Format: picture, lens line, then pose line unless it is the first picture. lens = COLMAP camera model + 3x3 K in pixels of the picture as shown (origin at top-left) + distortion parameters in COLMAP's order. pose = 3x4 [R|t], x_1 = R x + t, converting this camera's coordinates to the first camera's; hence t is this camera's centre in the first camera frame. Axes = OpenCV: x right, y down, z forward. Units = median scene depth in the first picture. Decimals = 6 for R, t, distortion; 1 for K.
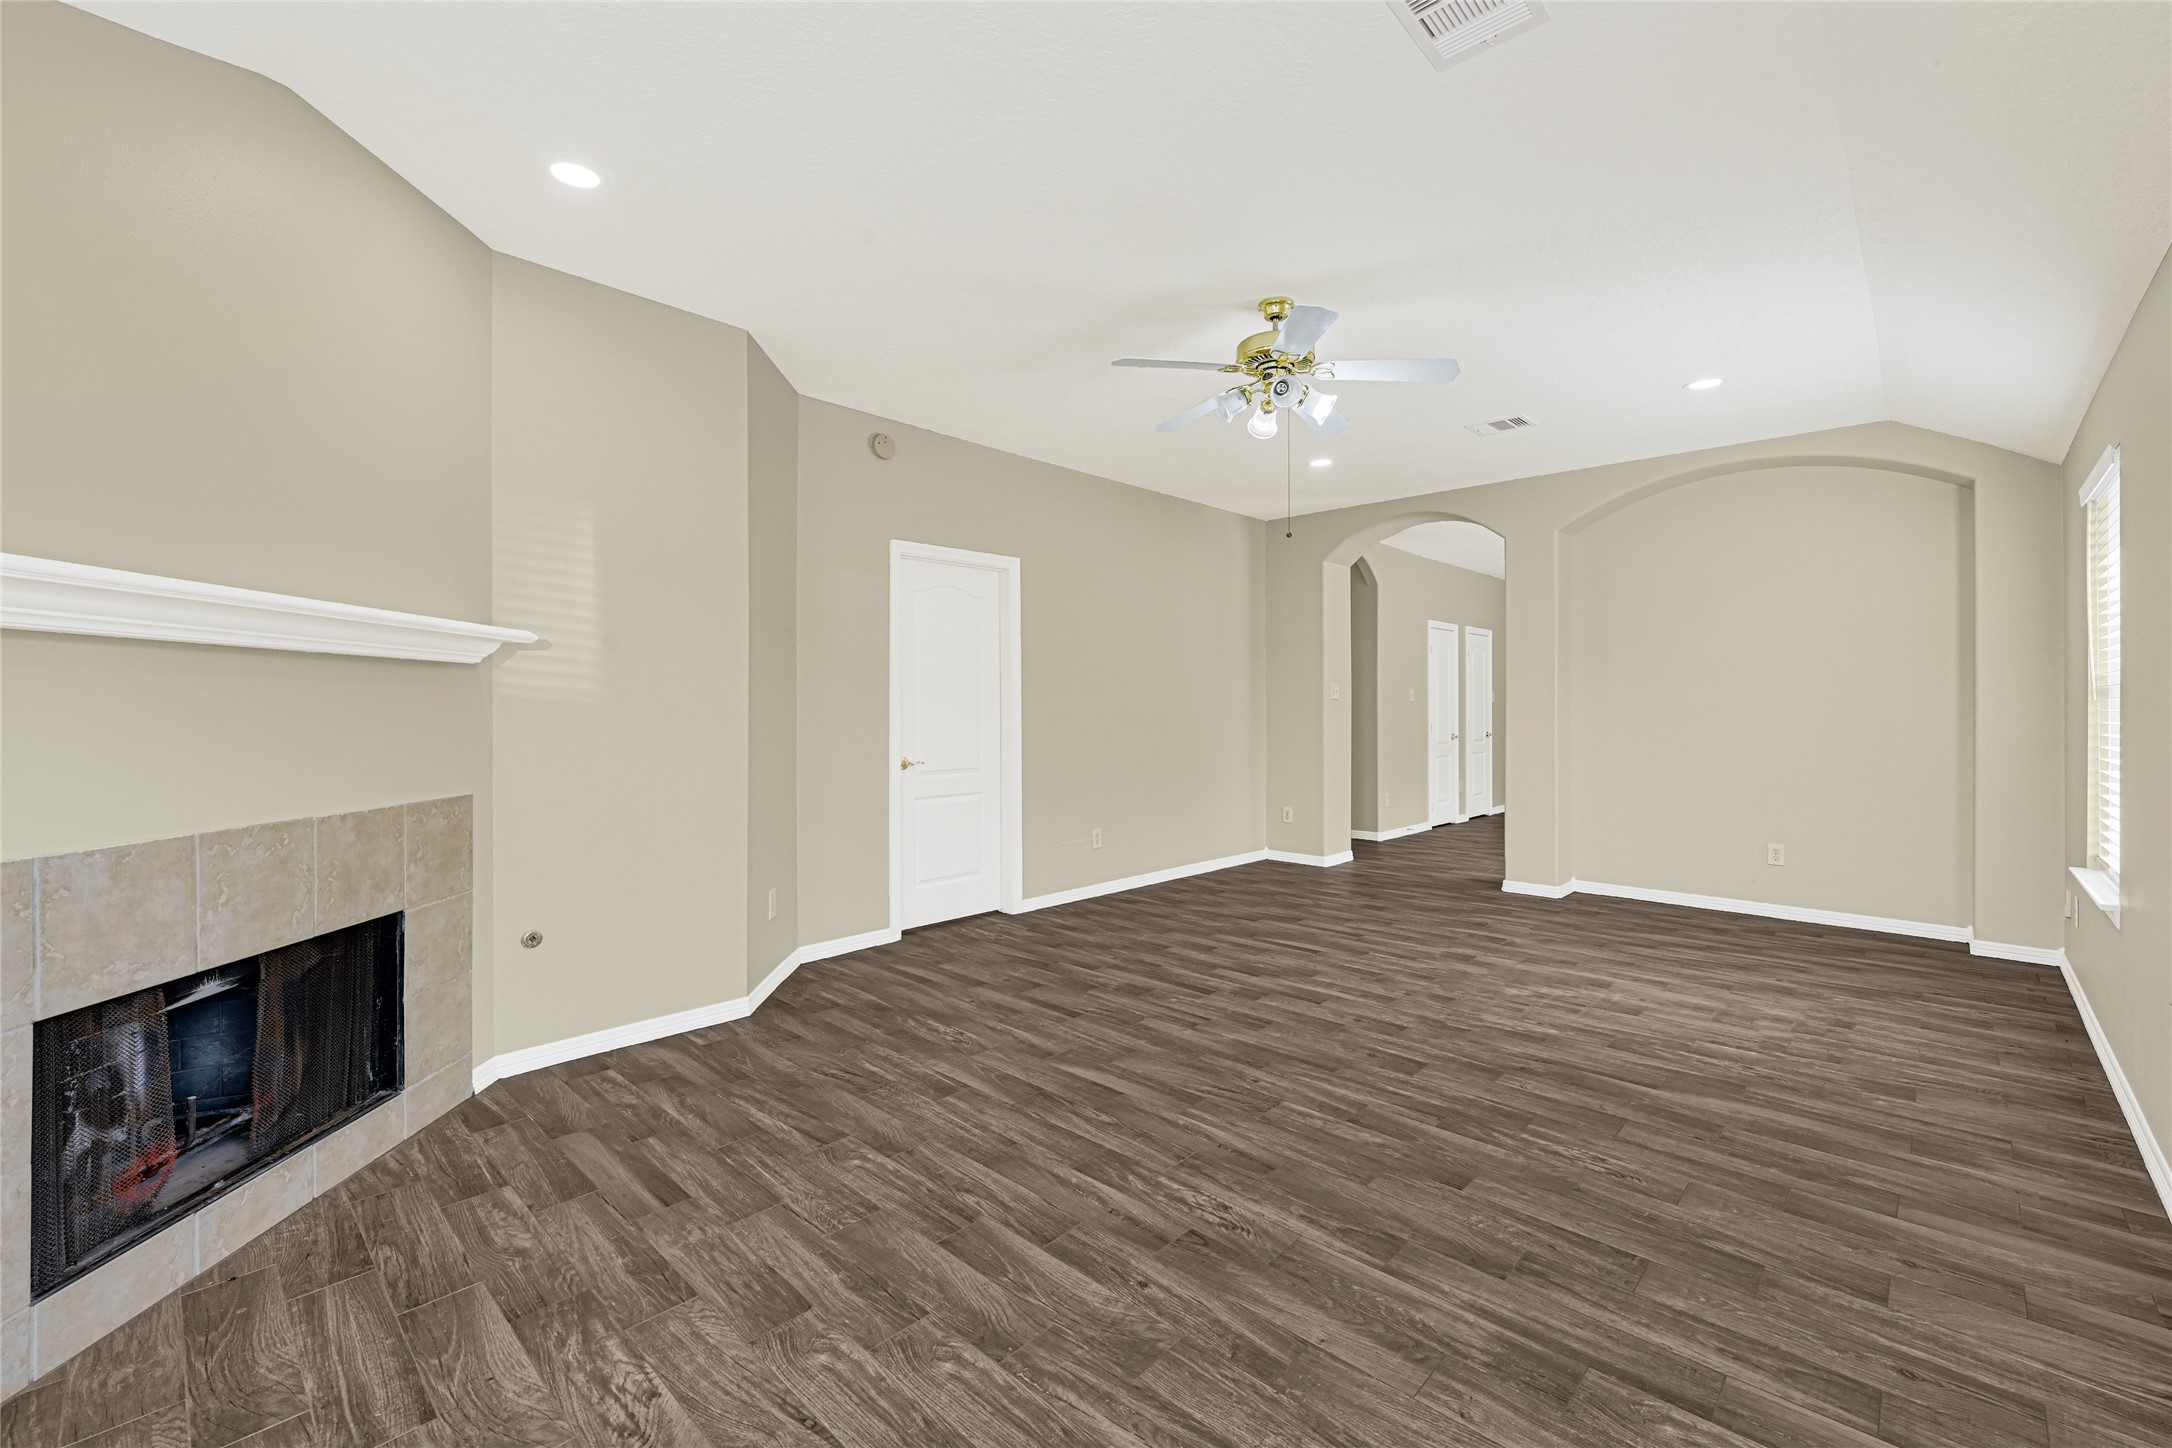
lens RADIAL K [[894.0, 0, 1082.2], [0, 894.0, 724.9], [0, 0, 1]] dist [0.000189, -0.000241]
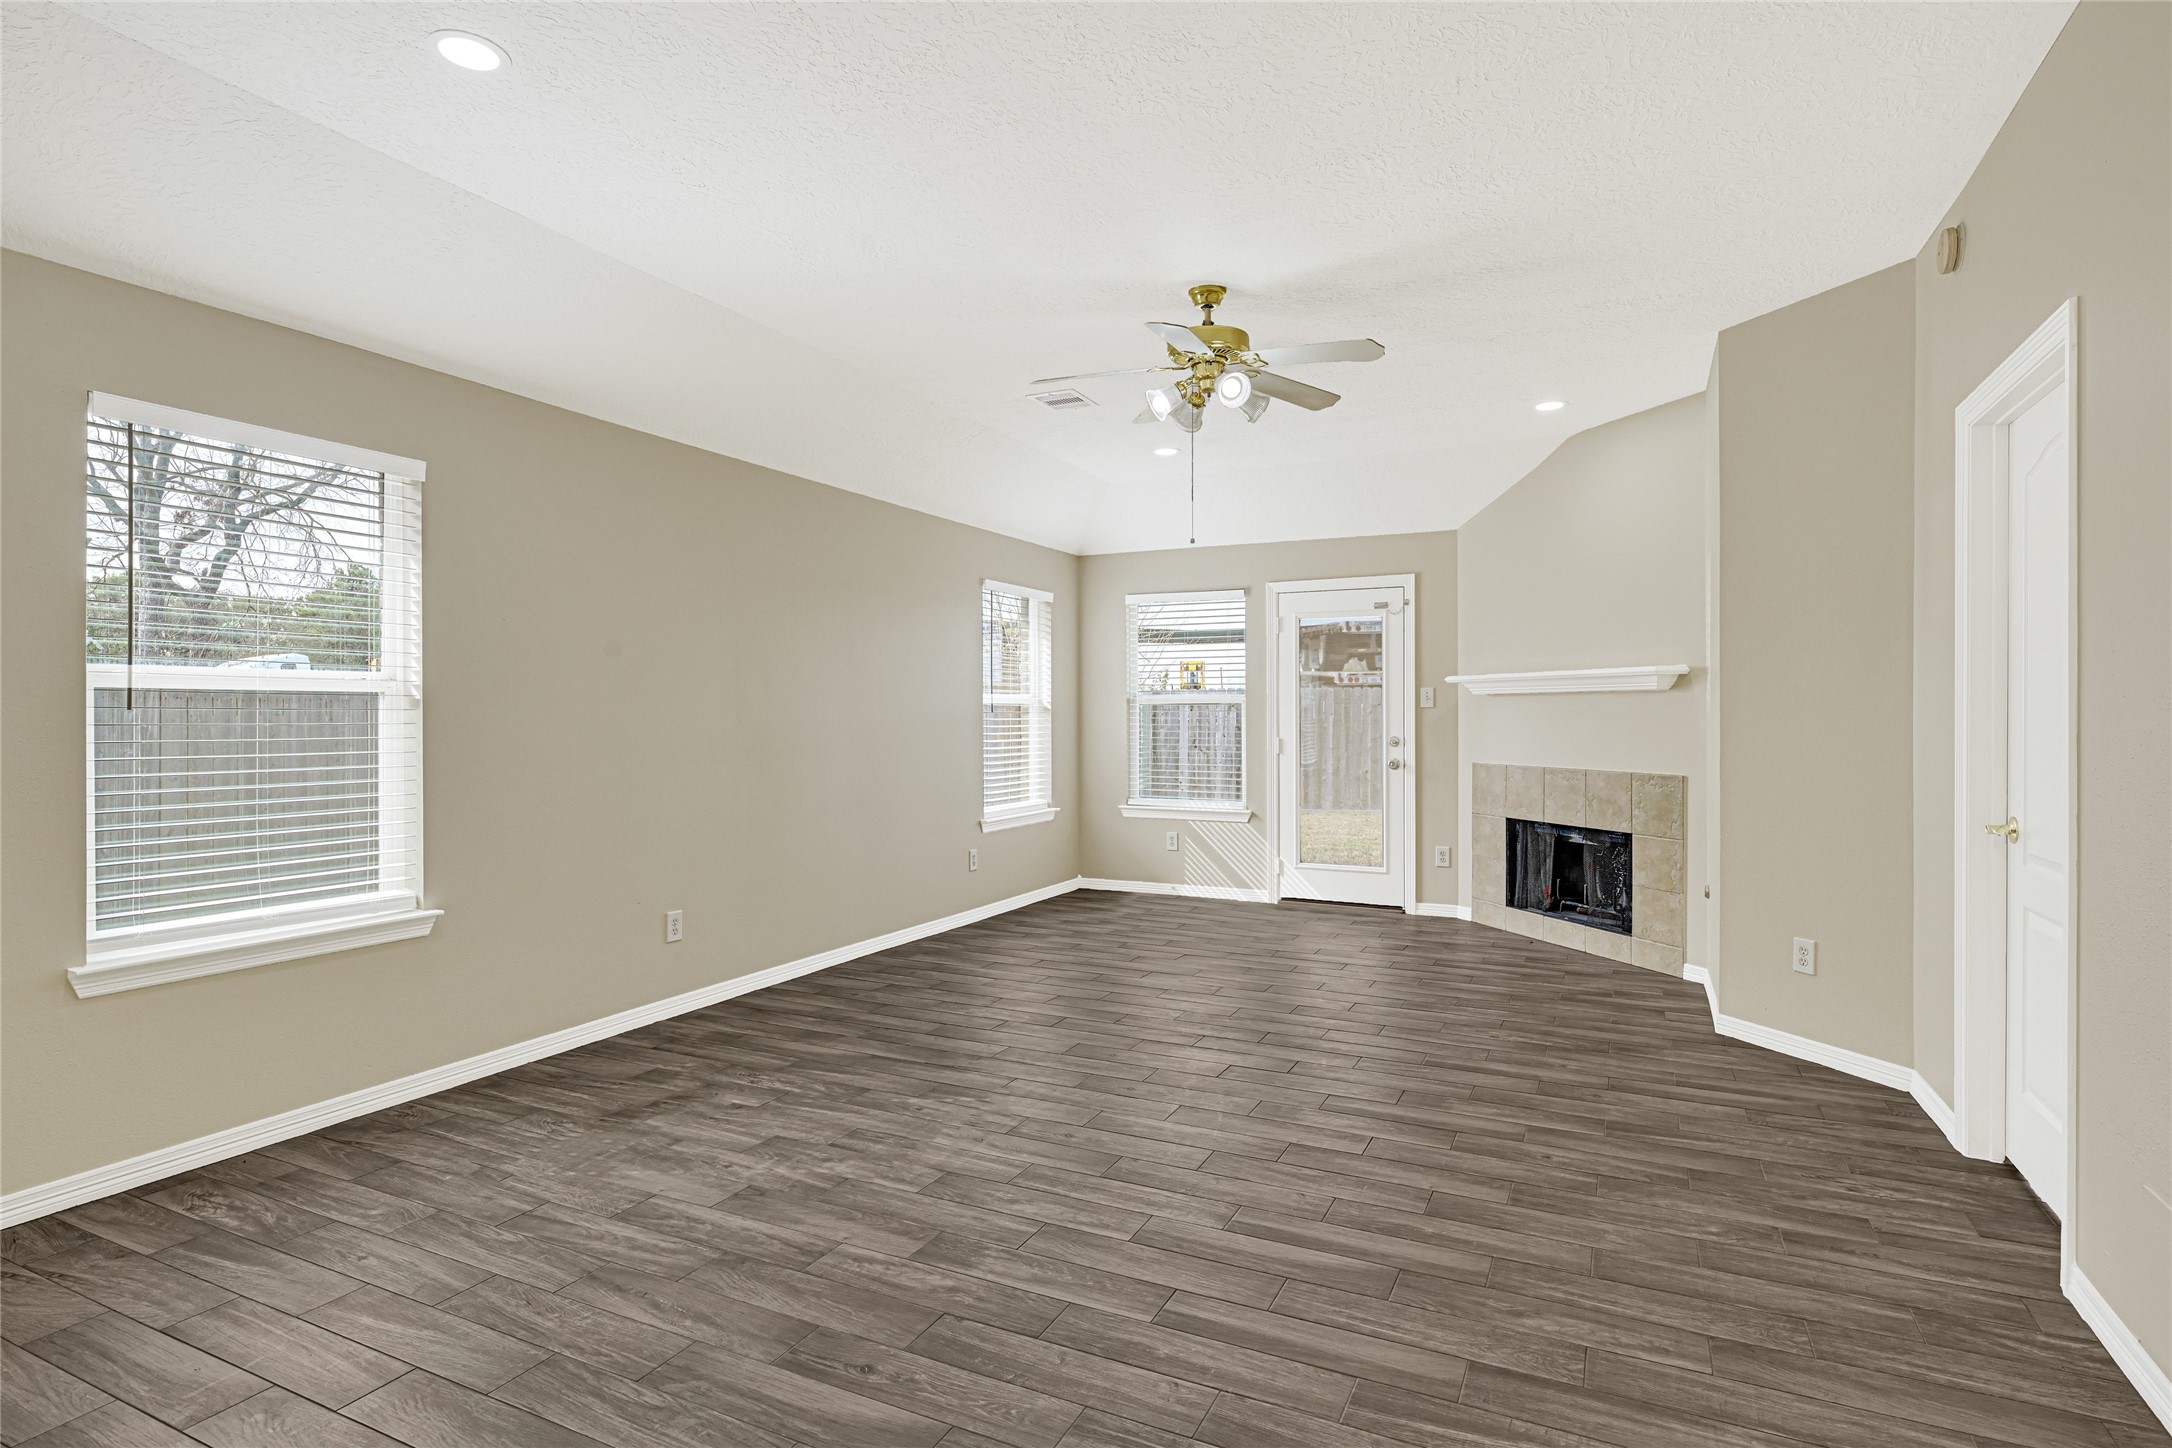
lens RADIAL K [[1108.7, 0, 1086.0], [0, 1108.7, 724.0], [0, 0, 1]] dist [0.000319, -0.000051]
pose [[-0.953174, 0.002627, -0.302411, 0.718177], [-0.004231, 0.999749, 0.022020, -0.040671], [0.302393, 0.022268, -0.952923, 2.137015]]
